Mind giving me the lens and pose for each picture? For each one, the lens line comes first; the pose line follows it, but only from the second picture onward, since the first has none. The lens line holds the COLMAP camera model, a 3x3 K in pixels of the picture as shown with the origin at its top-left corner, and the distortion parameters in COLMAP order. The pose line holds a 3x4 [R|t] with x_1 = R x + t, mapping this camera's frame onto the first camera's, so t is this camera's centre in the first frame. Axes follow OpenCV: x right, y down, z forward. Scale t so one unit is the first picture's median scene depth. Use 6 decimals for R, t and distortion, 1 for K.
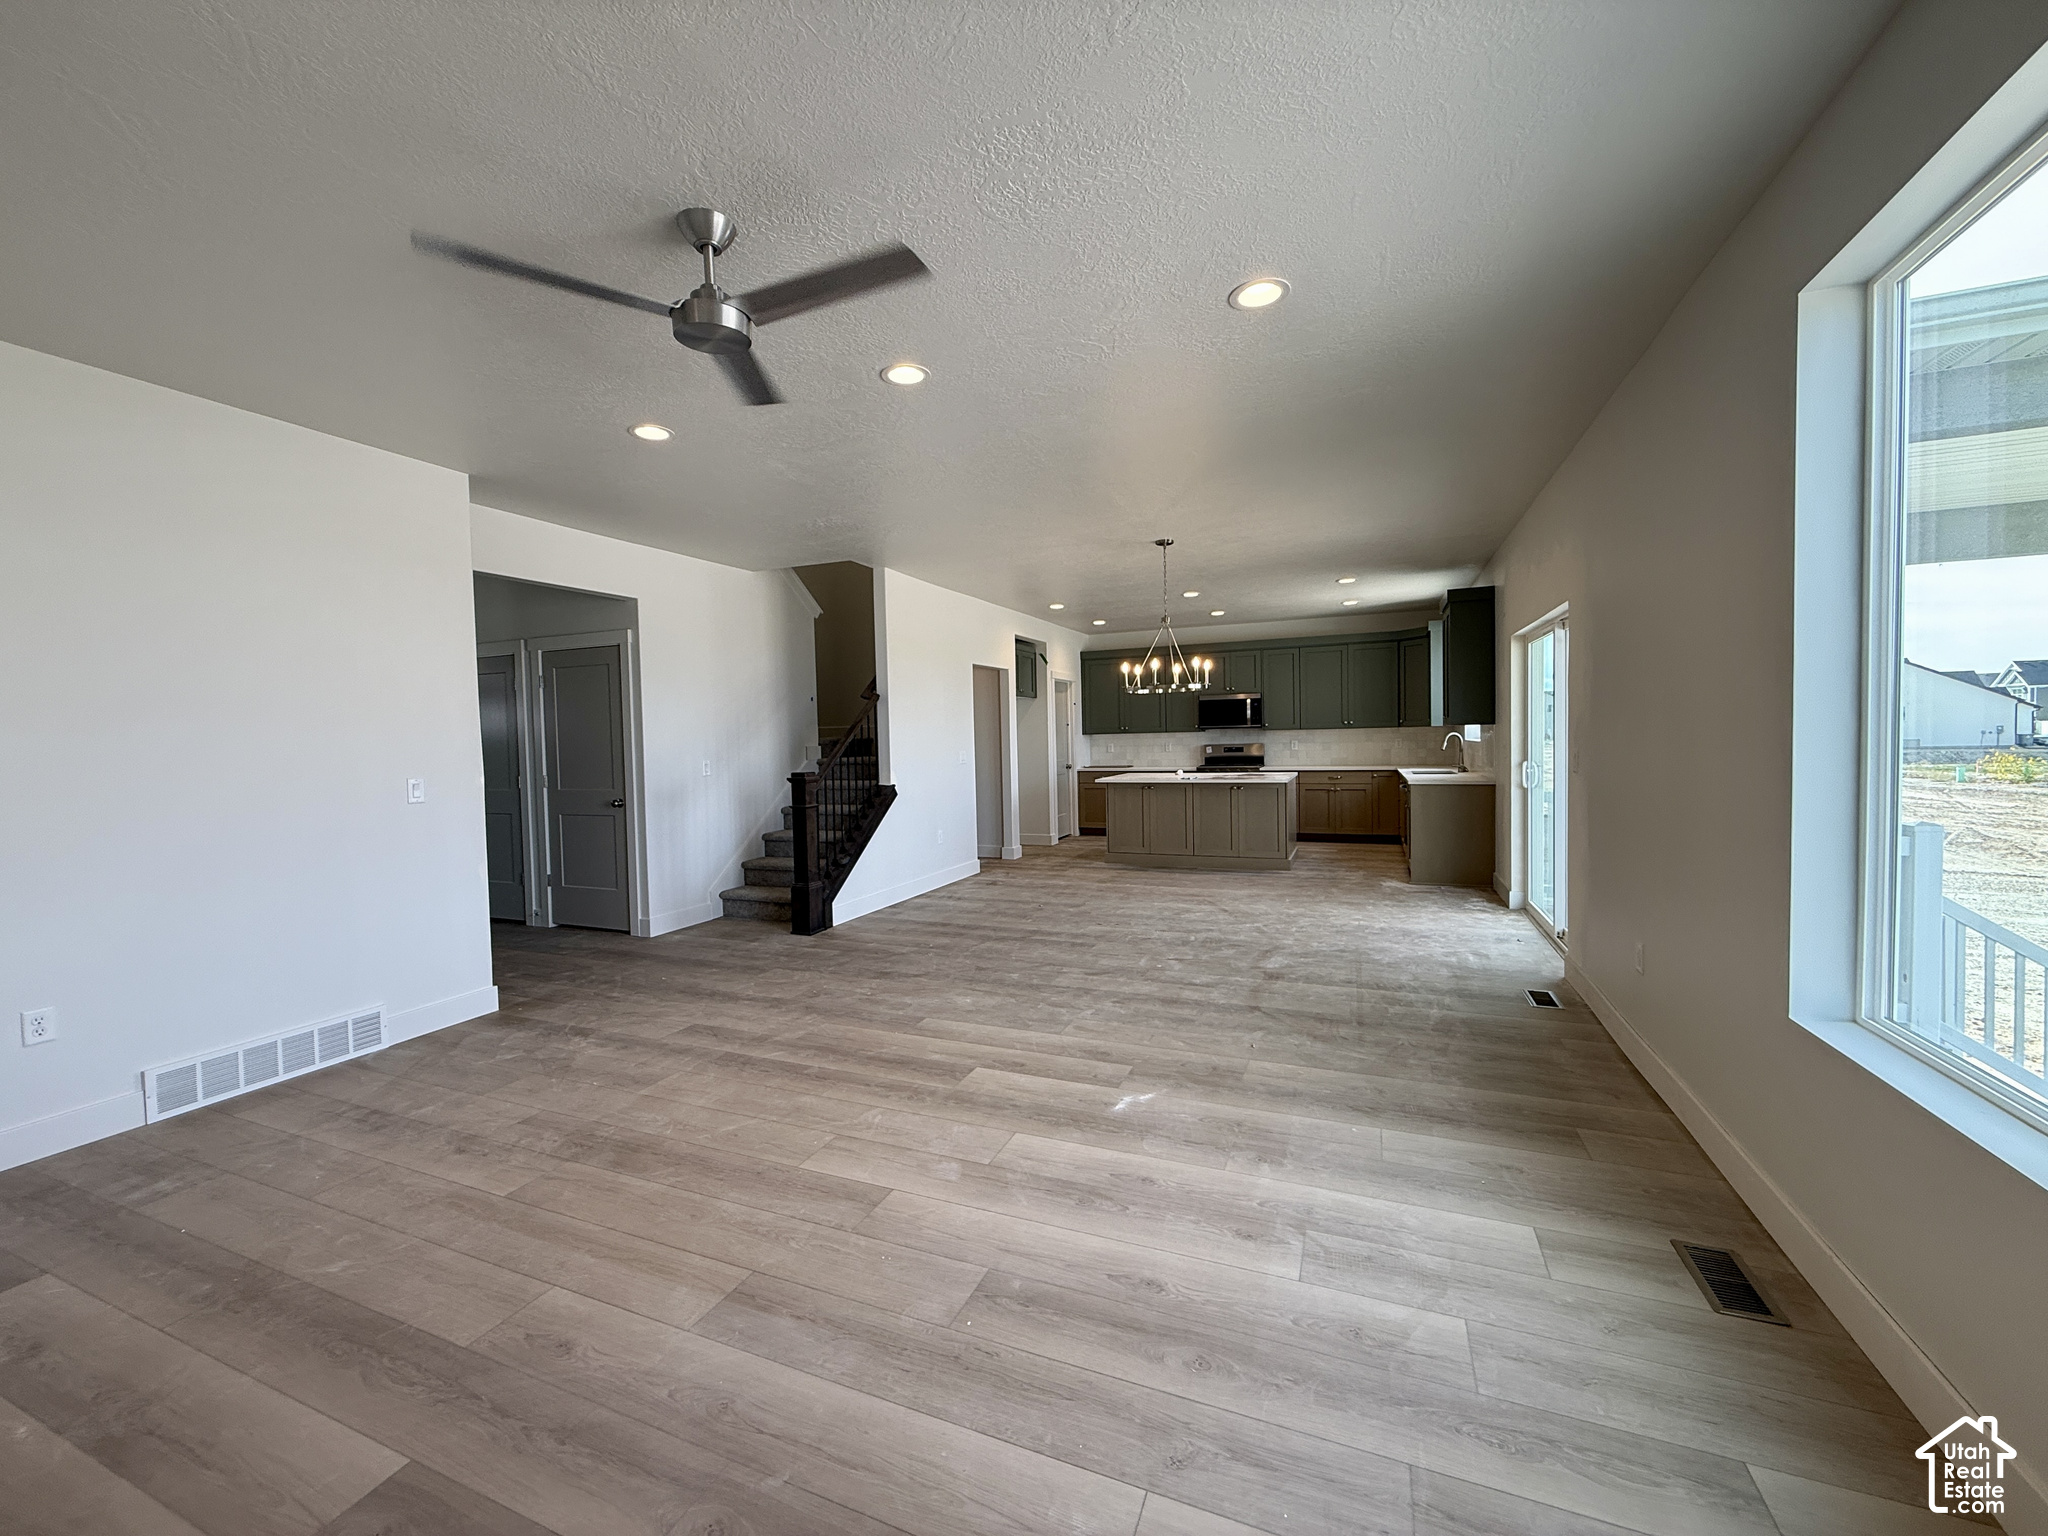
lens RADIAL K [[819.5, 0, 1024.1], [0, 819.5, 764.2], [0, 0, 1]] dist [0.000378, -0.000298]
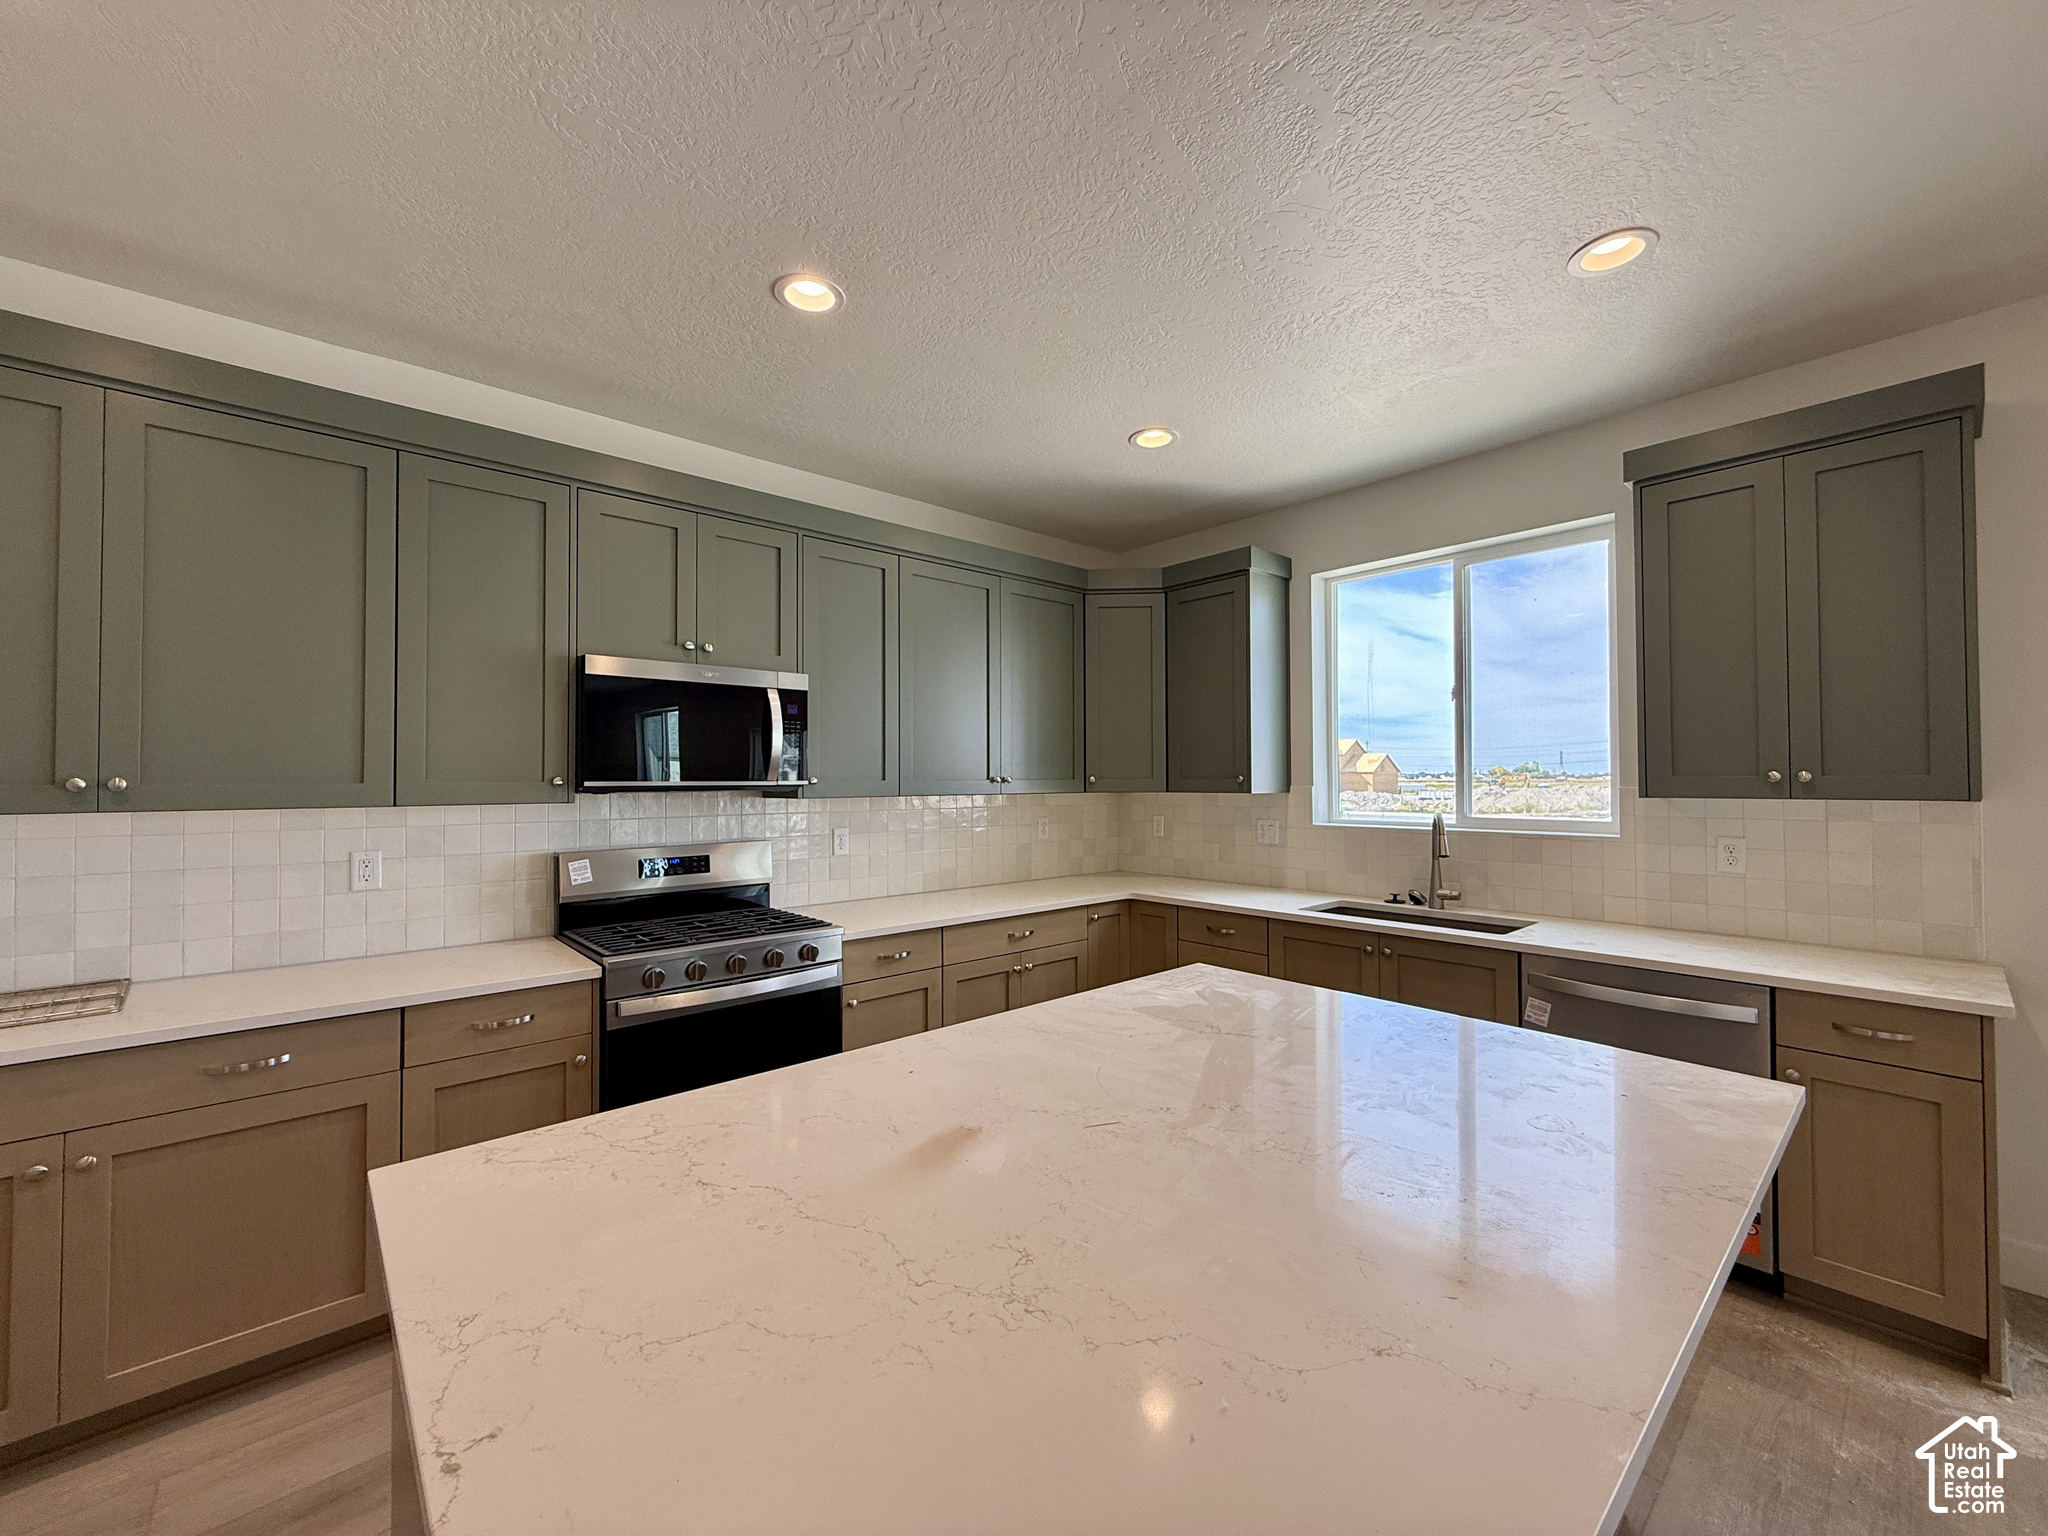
lens RADIAL K [[819.5, 0, 1027.2], [0, 819.5, 769.6], [0, 0, 1]] dist [0.000378, -0.000298]
pose [[0.438671, 0.035120, 0.897961, 0.128716], [0.025384, 0.998353, -0.051448, -0.076250], [-0.898289, 0.045363, 0.437058, 1.753935]]
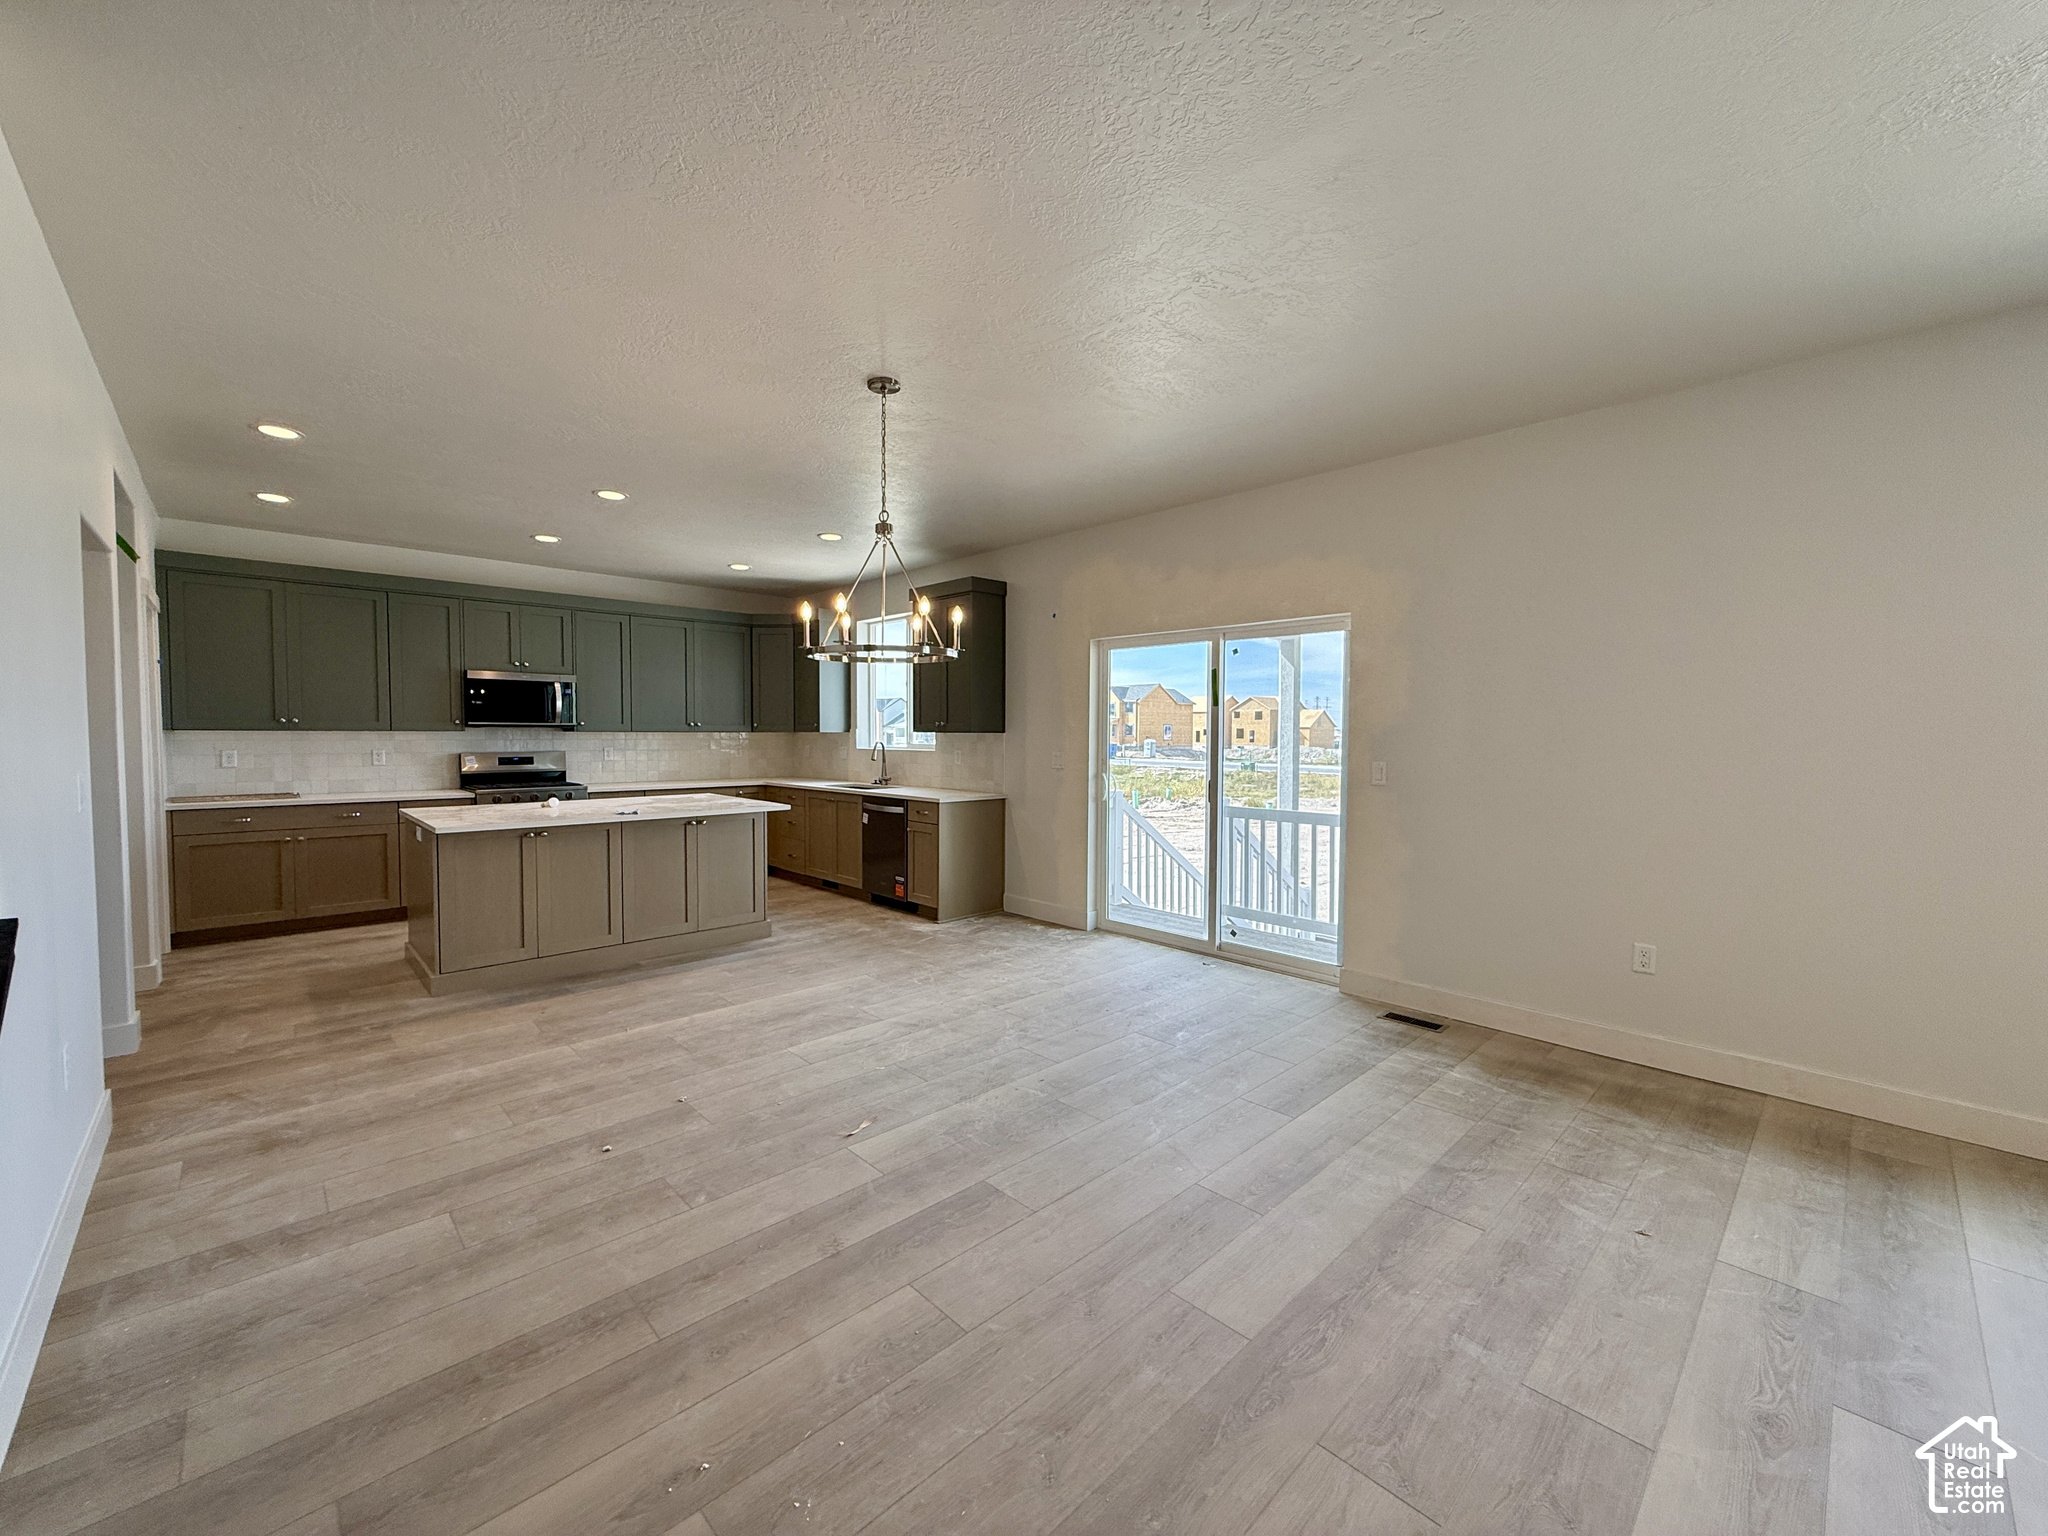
lens RADIAL K [[819.5, 0, 1022.0], [0, 819.5, 761.7], [0, 0, 1]] dist [0.000378, -0.000298]
pose [[0.405368, -0.004977, 0.914140, -0.367635], [0.018794, 0.999819, -0.002891, -0.018766], [-0.913960, 0.018352, 0.405388, 0.890604]]
